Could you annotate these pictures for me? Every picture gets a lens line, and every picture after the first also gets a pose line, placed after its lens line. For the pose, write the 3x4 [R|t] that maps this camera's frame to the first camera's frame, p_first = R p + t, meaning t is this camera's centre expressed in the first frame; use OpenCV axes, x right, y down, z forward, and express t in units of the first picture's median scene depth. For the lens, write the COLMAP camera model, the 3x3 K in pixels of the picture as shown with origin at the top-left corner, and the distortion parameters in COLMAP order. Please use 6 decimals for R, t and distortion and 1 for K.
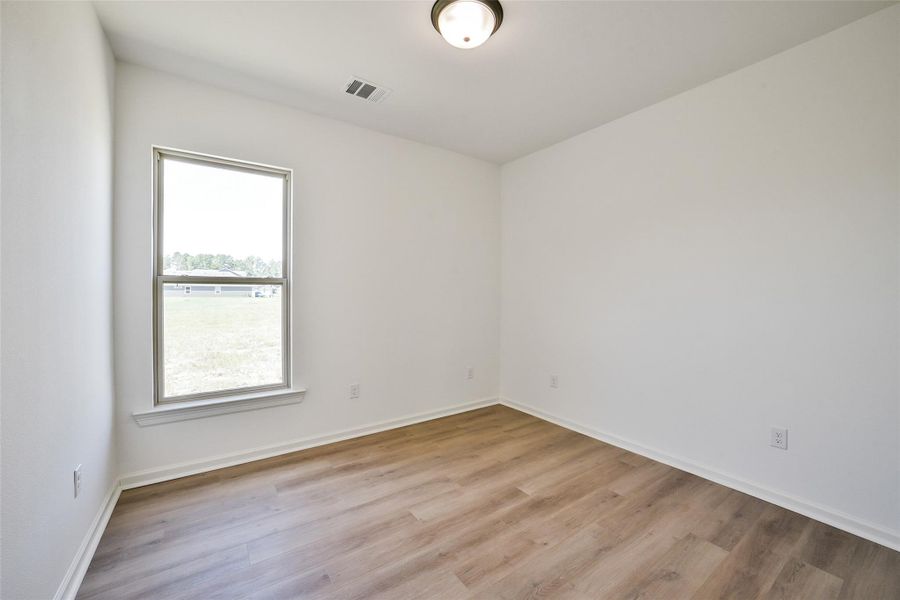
lens RADIAL K [[352.1, 0, 452.8], [0, 352.1, 293.8], [0, 0, 1]] dist [-0.011780, 0.000499]
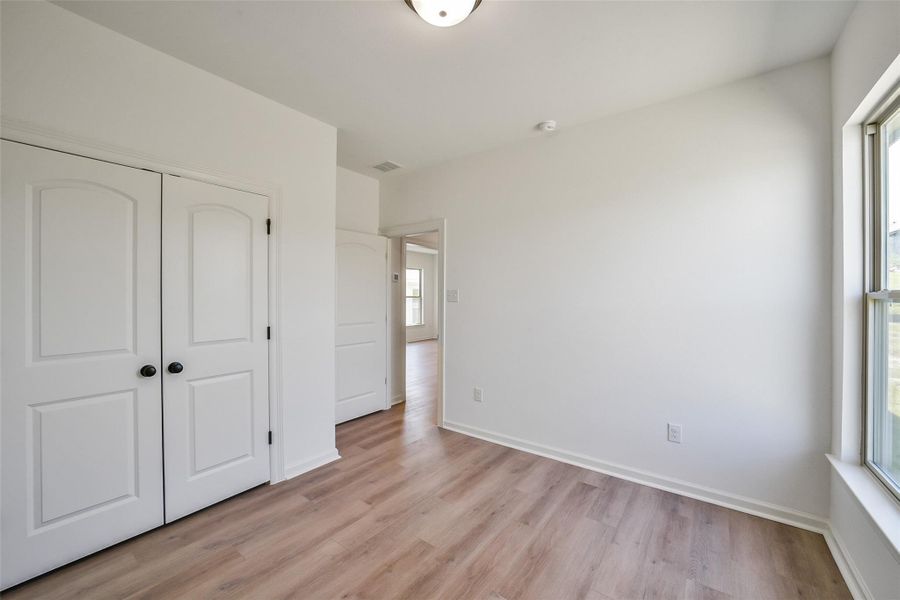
lens RADIAL K [[352.1, 0, 452.8], [0, 352.1, 293.8], [0, 0, 1]] dist [-0.011780, 0.000499]
pose [[-0.944356, -0.005213, -0.328885, 0.243324], [-0.007588, 0.999954, 0.005939, -0.048542], [0.328839, 0.008104, -0.944351, 1.535251]]
